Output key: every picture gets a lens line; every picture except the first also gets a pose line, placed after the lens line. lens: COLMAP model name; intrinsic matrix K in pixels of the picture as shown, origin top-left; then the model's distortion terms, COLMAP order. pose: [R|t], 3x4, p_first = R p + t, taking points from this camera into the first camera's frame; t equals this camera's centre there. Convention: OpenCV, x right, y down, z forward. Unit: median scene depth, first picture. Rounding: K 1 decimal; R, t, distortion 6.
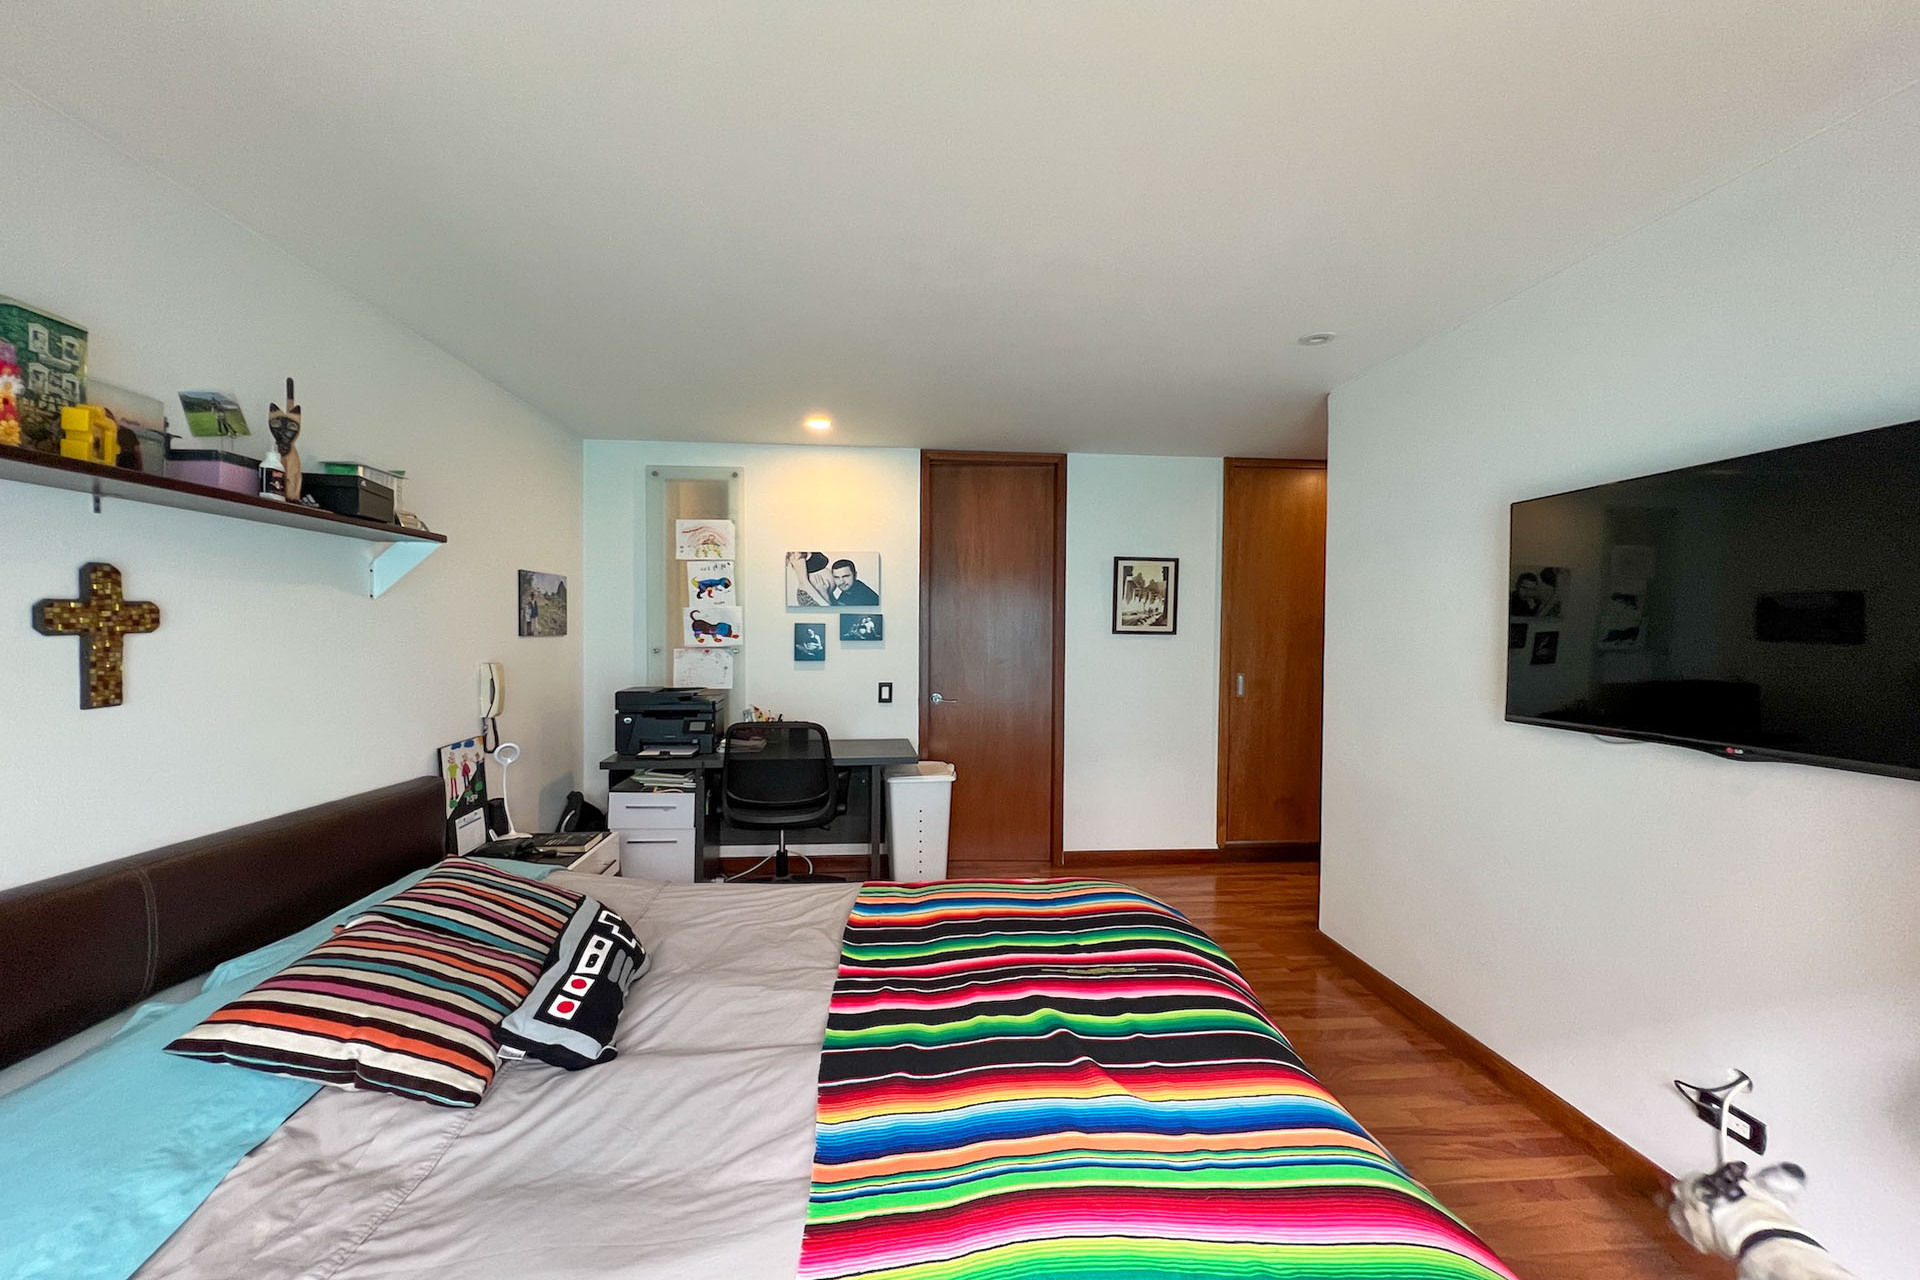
lens RADIAL K [[772.8, 0, 955.2], [0, 772.8, 642.5], [0, 0, 1]] dist [-0.000397, 0.000060]
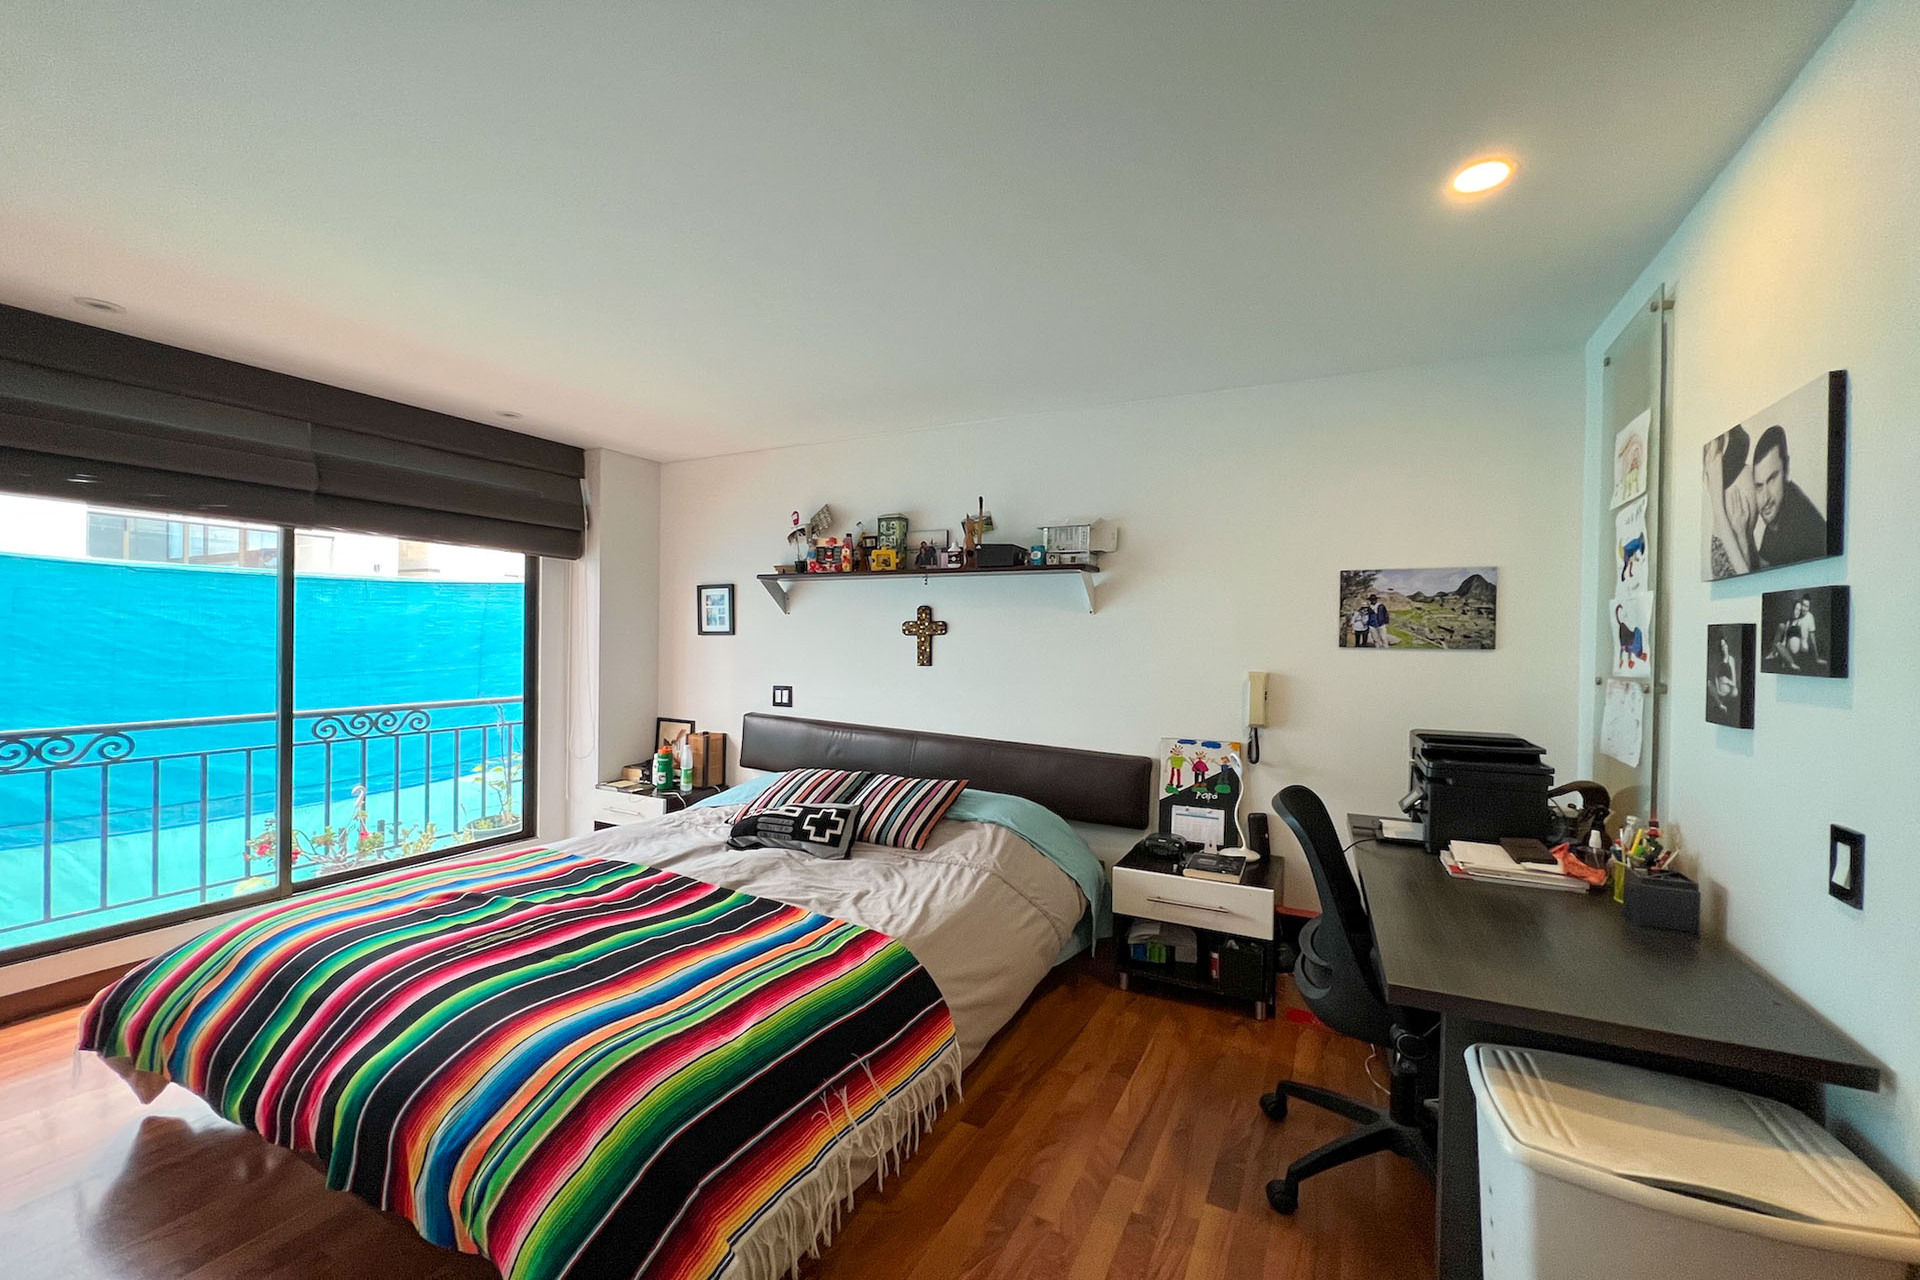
lens RADIAL K [[772.8, 0, 955.2], [0, 772.8, 642.5], [0, 0, 1]] dist [-0.000397, 0.000060]
pose [[-0.542507, -0.006807, -0.840024, 0.490444], [-0.033246, 0.999358, 0.013373, -0.013510], [0.839393, 0.035182, -0.542385, 1.360612]]
